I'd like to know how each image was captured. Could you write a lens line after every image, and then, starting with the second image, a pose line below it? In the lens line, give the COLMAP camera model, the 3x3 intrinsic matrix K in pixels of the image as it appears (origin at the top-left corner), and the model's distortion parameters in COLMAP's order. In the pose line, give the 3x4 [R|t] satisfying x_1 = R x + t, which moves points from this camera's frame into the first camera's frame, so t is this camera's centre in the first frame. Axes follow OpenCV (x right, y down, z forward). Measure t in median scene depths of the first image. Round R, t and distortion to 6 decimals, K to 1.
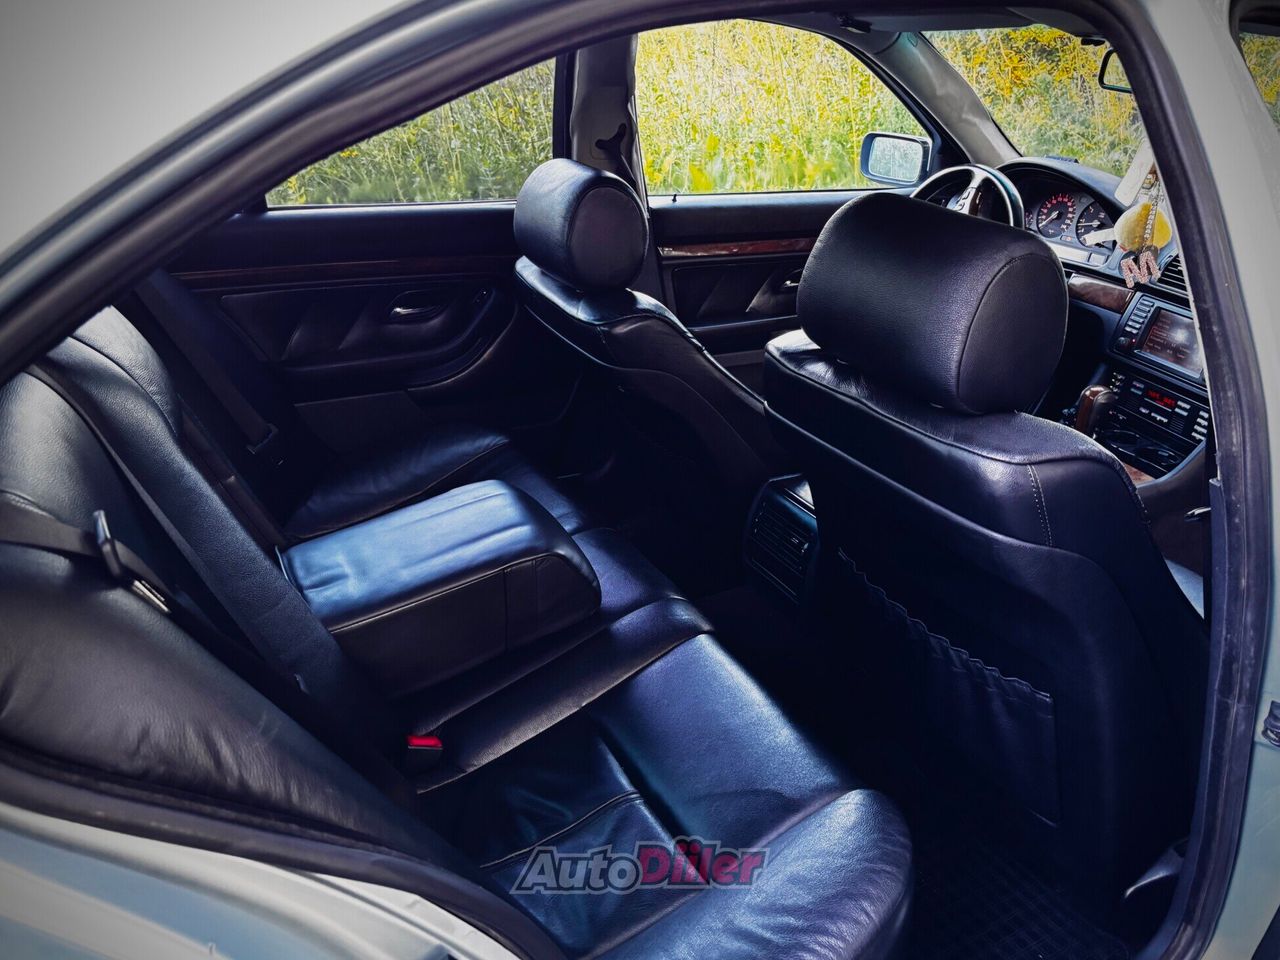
lens RADIAL K [[1042.4, 0, 640.0], [0, 1042.4, 480.0], [0, 0, 1]] dist [-0.020100, -0.005876]
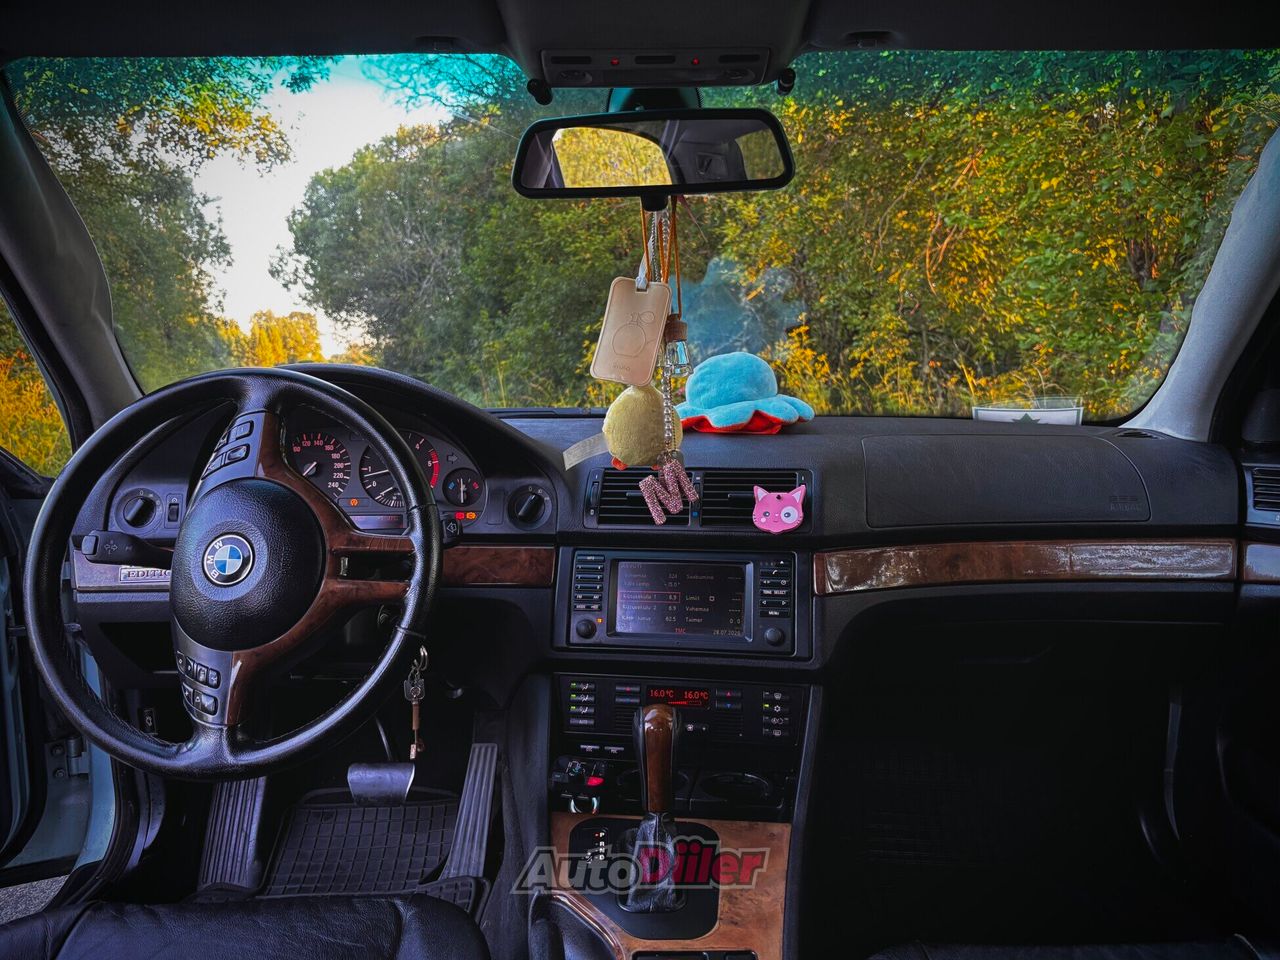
lens RADIAL K [[938.1, 0, 679.5], [0, 938.1, 483.0], [0, 0, 1]] dist [-0.005756, -0.003808]
pose [[0.410631, -0.119440, 0.903945, 0.007308], [0.379362, 0.923882, -0.050257, -0.146067], [-0.829136, 0.363560, 0.424686, 0.619863]]
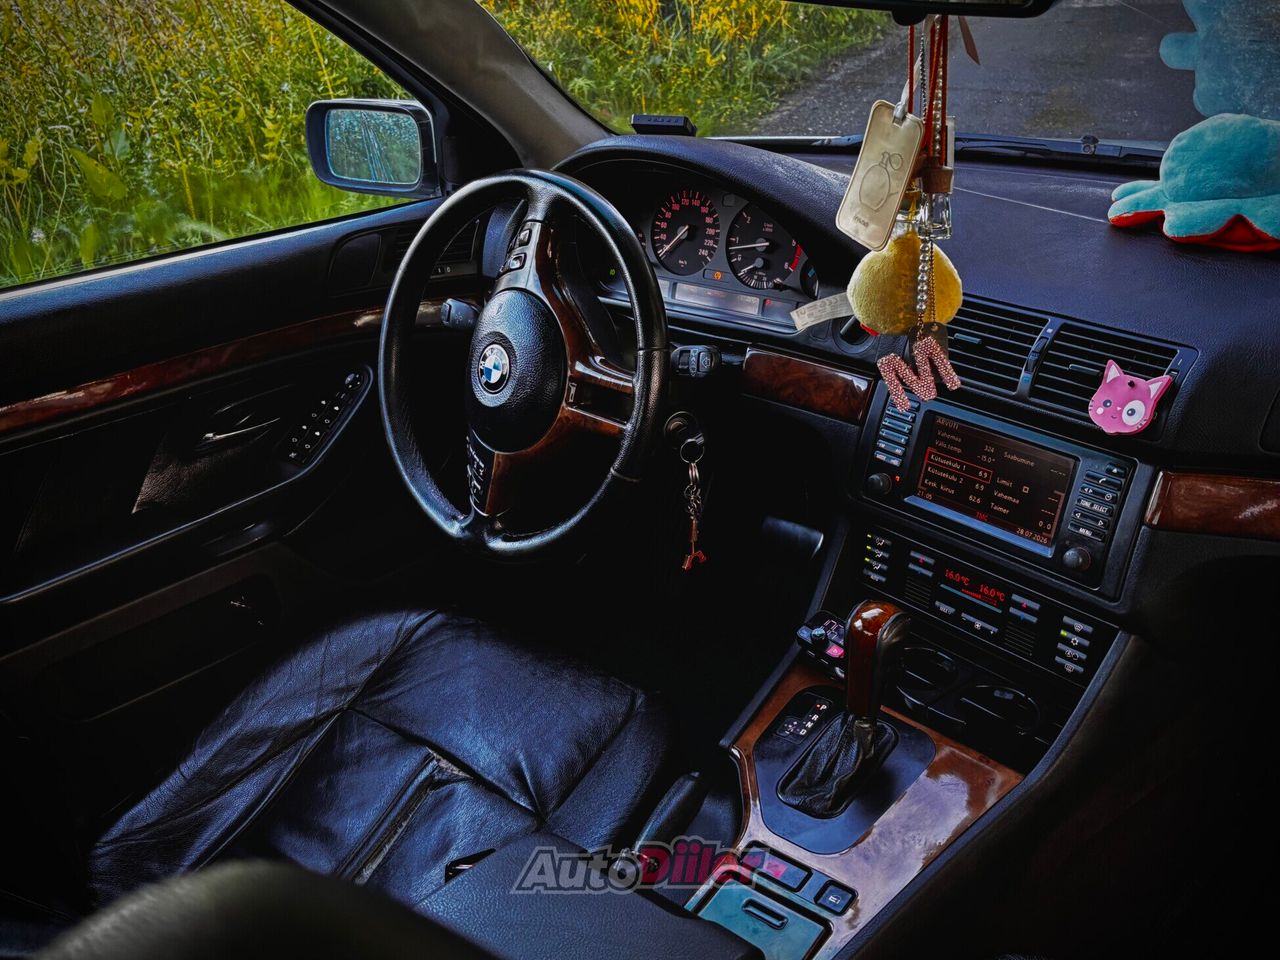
lens RADIAL K [[1188.3, 0, 678.0], [0, 1188.3, 476.8], [0, 0, 1]] dist [0.014153, -0.003271]
pose [[0.896518, -0.225353, 0.381408, 0.133534], [0.215952, 0.974040, 0.067901, -0.177494], [-0.386809, 0.021491, 0.921910, 0.438489]]
